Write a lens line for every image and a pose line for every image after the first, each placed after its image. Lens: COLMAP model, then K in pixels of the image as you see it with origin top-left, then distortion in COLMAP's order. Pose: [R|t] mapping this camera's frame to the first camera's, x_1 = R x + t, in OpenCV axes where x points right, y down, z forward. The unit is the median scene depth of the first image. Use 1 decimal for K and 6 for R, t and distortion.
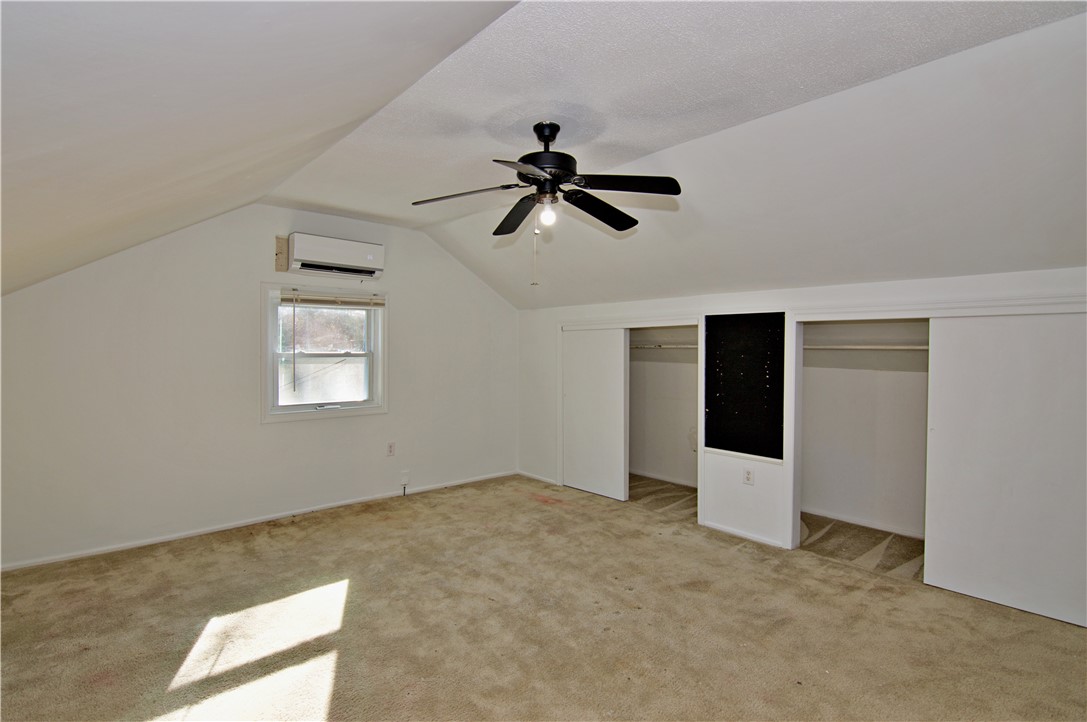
lens RADIAL K [[553.3, 0, 543.5], [0, 553.3, 361.0], [0, 0, 1]] dist [-0.018776, -0.000359]
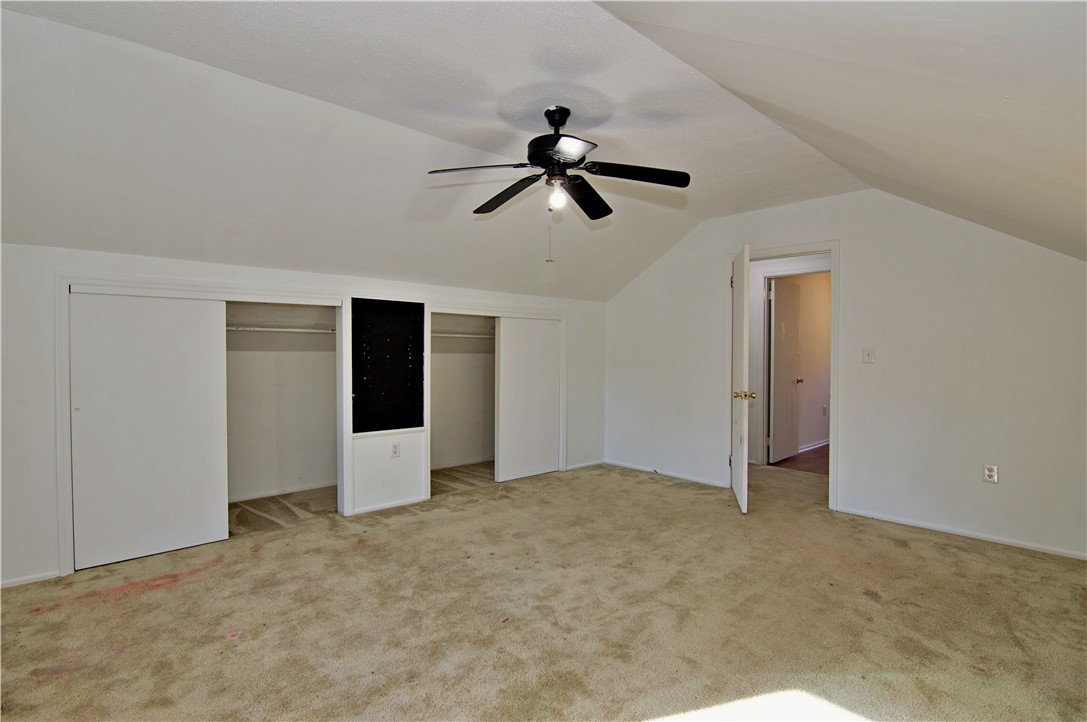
lens RADIAL K [[534.4, 0, 543.5], [0, 534.4, 361.0], [0, 0, 1]] dist [-0.013589, -0.000331]
pose [[-0.040974, -0.023394, 0.998886, -0.707398], [0.018947, 0.999528, 0.024186, 0.012615], [-0.998981, 0.019916, -0.040512, 0.757035]]
